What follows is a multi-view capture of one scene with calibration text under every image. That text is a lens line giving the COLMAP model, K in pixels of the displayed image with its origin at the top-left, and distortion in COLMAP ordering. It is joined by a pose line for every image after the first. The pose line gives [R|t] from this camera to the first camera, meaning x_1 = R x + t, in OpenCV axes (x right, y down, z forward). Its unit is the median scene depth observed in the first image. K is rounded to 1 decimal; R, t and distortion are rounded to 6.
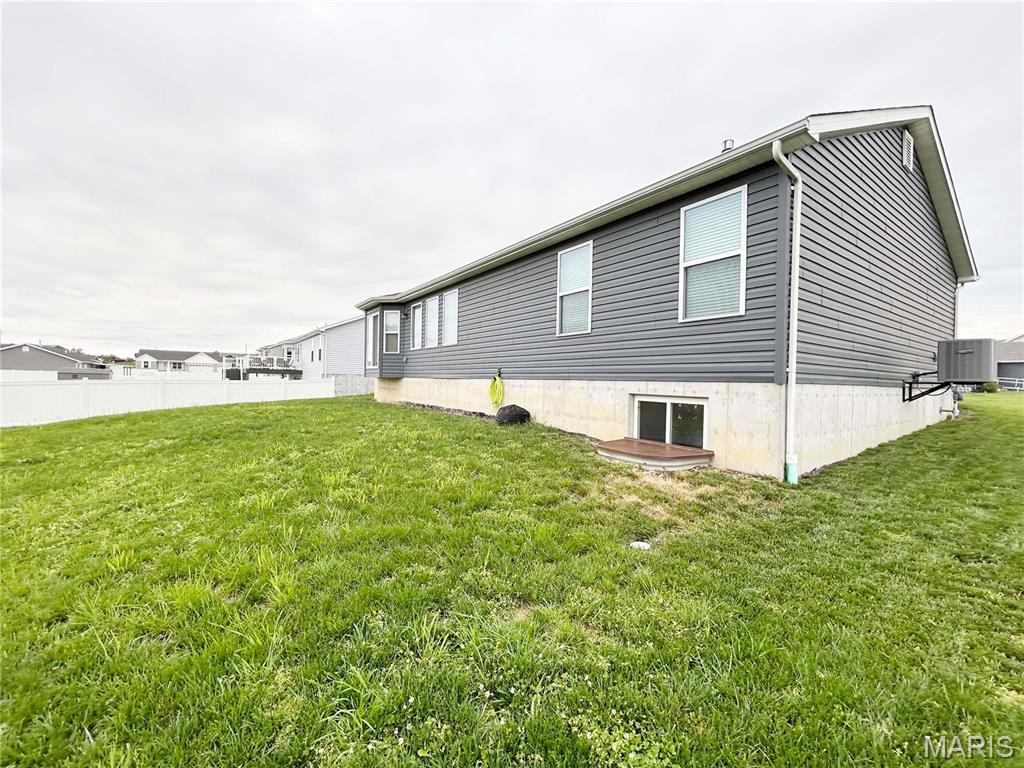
lens RADIAL K [[410.9, 0, 512.0], [0, 410.9, 384.0], [0, 0, 1]] dist [0.001400, 0.000261]
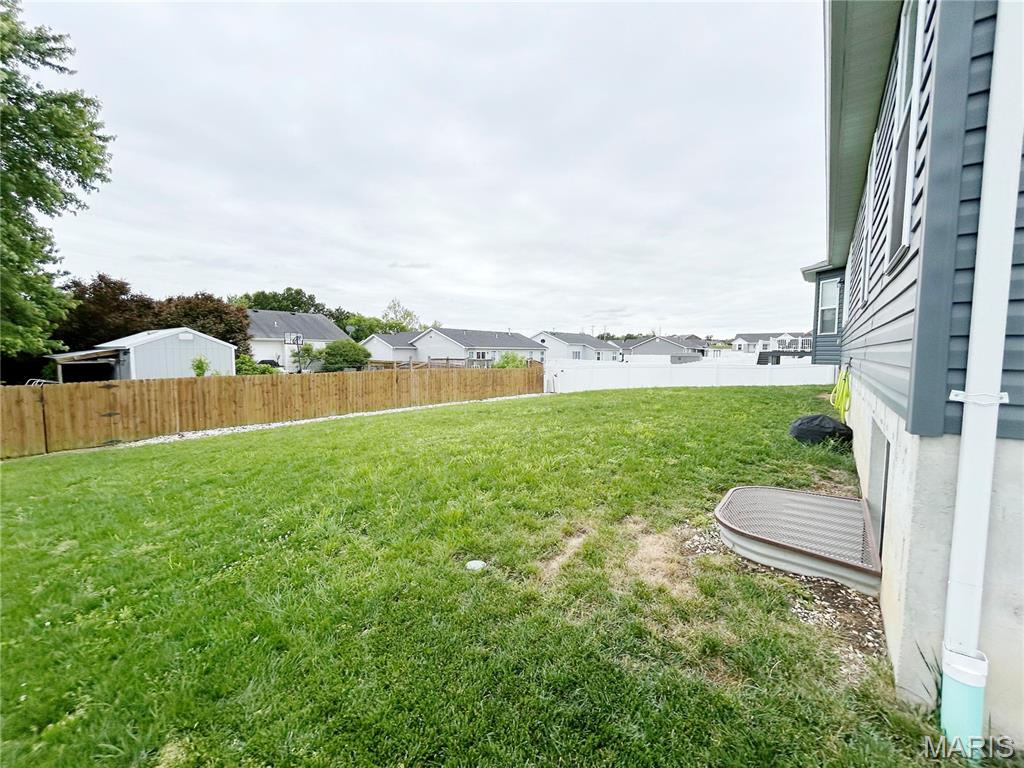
lens RADIAL K [[410.9, 0, 512.0], [0, 410.9, 384.0], [0, 0, 1]] dist [0.001400, 0.000261]
pose [[0.319157, 0.048547, -0.946458, 0.203502], [-0.001018, 0.998704, 0.050884, -0.014096], [0.947701, -0.015277, 0.318793, 0.128800]]
